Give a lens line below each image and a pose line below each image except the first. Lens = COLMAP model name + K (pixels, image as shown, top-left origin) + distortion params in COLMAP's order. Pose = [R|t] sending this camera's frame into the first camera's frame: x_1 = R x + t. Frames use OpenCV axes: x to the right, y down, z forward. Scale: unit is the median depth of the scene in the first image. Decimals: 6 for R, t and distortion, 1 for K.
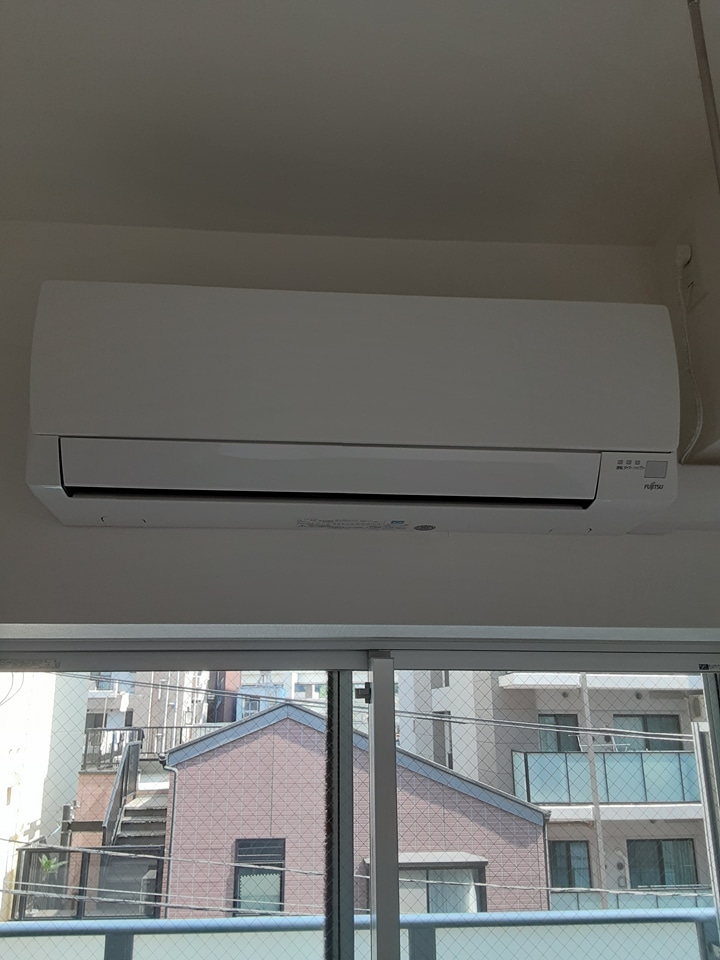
lens RADIAL K [[779.5, 0, 354.0], [0, 779.5, 474.2], [0, 0, 1]] dist [0.113476, -0.173852]
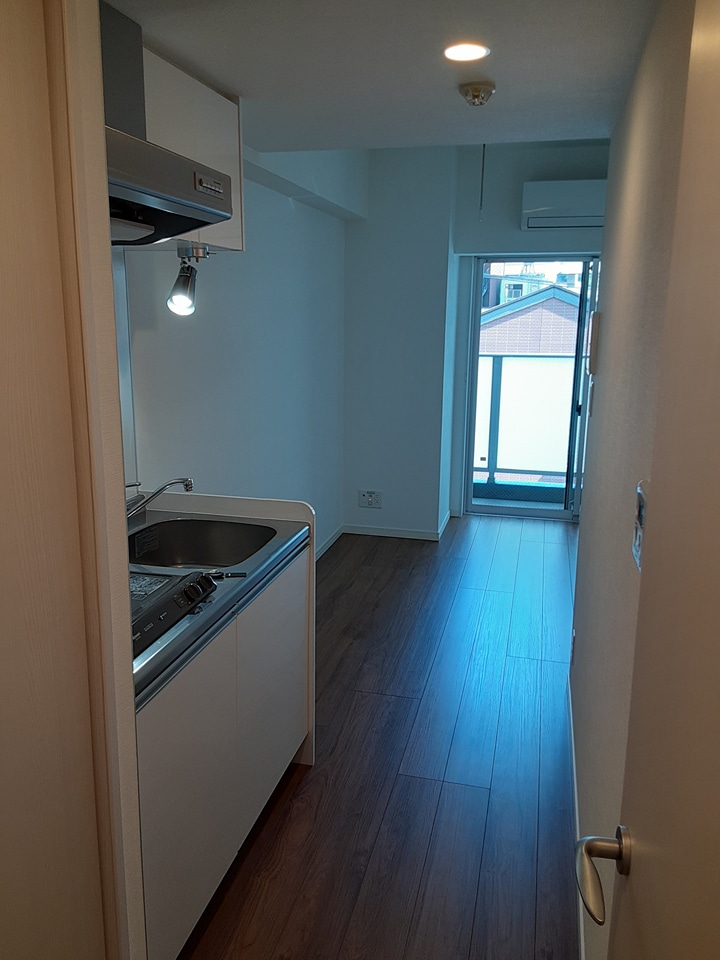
lens RADIAL K [[769.9, 0, 360.0], [0, 769.9, 480.0], [0, 0, 1]] dist [0.111784, -0.135662]
pose [[0.952491, 0.084158, -0.292708, 0.012007], [0.072115, 0.871416, 0.485215, -0.065337], [0.295905, -0.483271, 0.823947, -0.259123]]
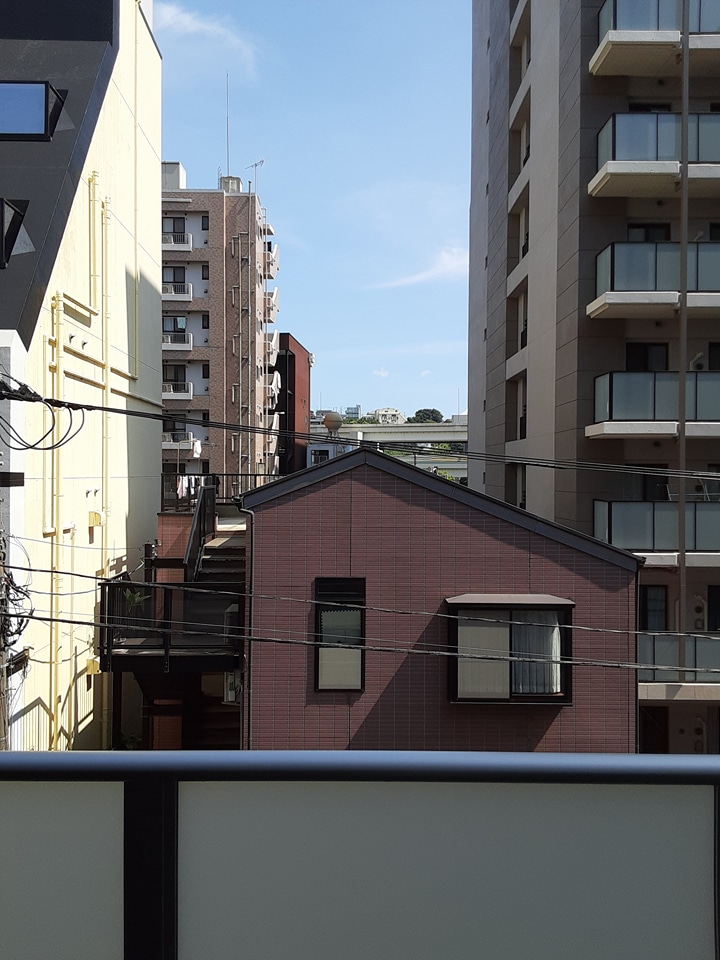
lens RADIAL K [[779.5, 0, 354.0], [0, 779.5, 474.2], [0, 0, 1]] dist [0.113476, -0.173852]
pose [[0.996770, 0.008020, -0.079902, -0.019847], [0.016183, 0.954526, 0.297688, 0.038072], [0.078656, -0.298020, 0.951314, 0.092867]]
